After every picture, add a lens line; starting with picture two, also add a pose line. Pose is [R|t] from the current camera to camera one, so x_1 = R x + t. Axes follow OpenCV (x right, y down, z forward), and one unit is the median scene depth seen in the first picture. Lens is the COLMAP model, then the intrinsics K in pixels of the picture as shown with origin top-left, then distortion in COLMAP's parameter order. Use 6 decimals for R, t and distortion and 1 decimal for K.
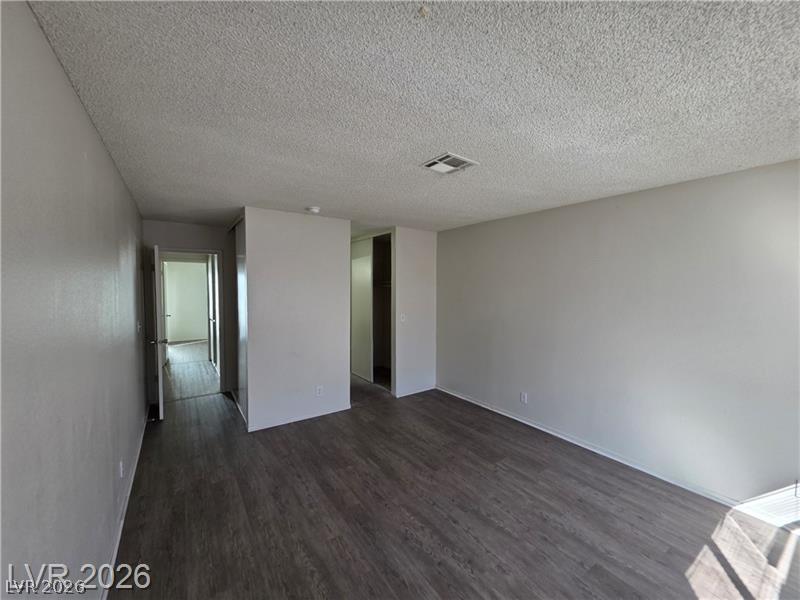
lens RADIAL K [[322.7, 0, 402.6], [0, 322.7, 303.0], [0, 0, 1]] dist [0.001688, -0.000217]
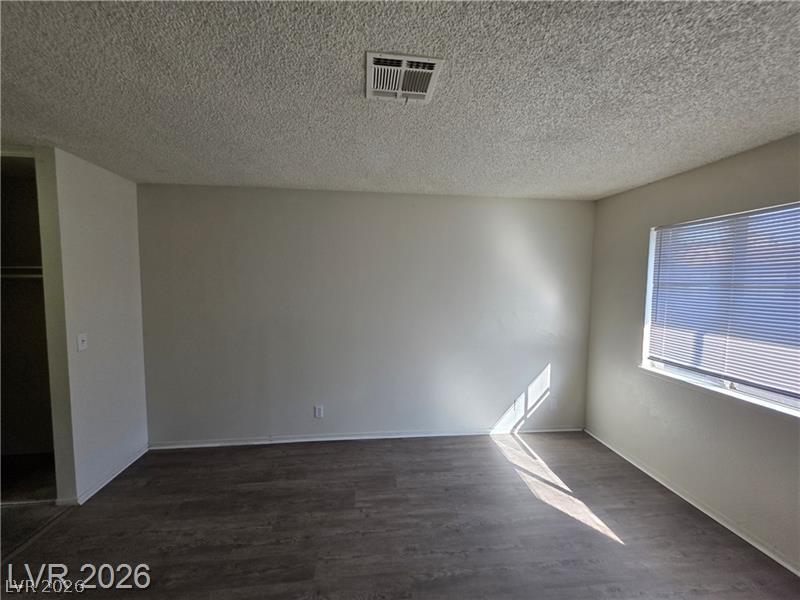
lens RADIAL K [[322.7, 0, 400.1], [0, 322.7, 302.5], [0, 0, 1]] dist [0.001688, -0.000217]
pose [[0.475759, -0.058490, 0.877629, -0.319216], [0.040096, 0.998191, 0.044790, -0.023964], [-0.878661, 0.013880, 0.477244, 0.537638]]
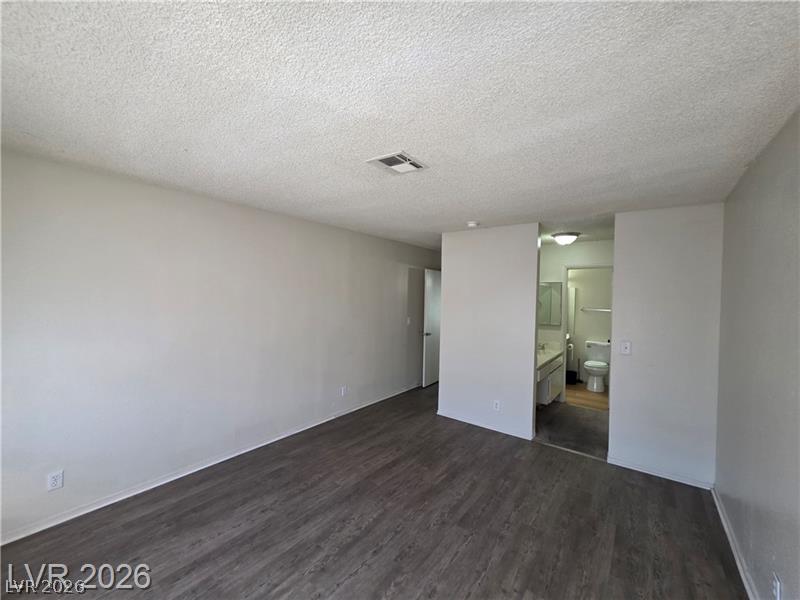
lens RADIAL K [[322.7, 0, 402.0], [0, 322.7, 297.1], [0, 0, 1]] dist [0.001688, -0.000217]
pose [[0.306946, 0.008340, -0.951690, 0.794352], [-0.072058, 0.997295, -0.014501, -0.020645], [0.948995, 0.073028, 0.306717, 0.566444]]
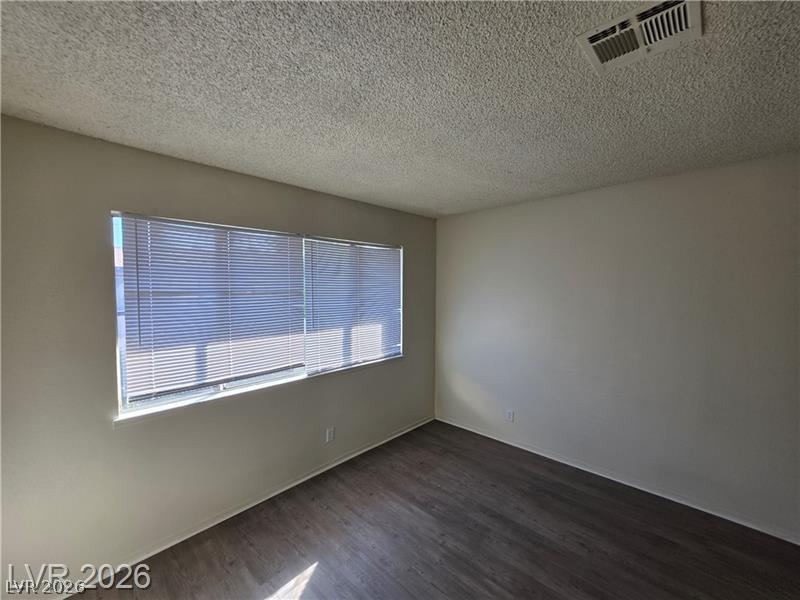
lens RADIAL K [[322.7, 0, 398.1], [0, 322.7, 301.6], [0, 0, 1]] dist [0.001688, -0.000217]
pose [[-0.980435, 0.006017, -0.196752, 0.446348], [-0.012450, 0.995636, 0.092484, -0.058085], [0.196449, 0.093124, -0.976082, 1.085088]]
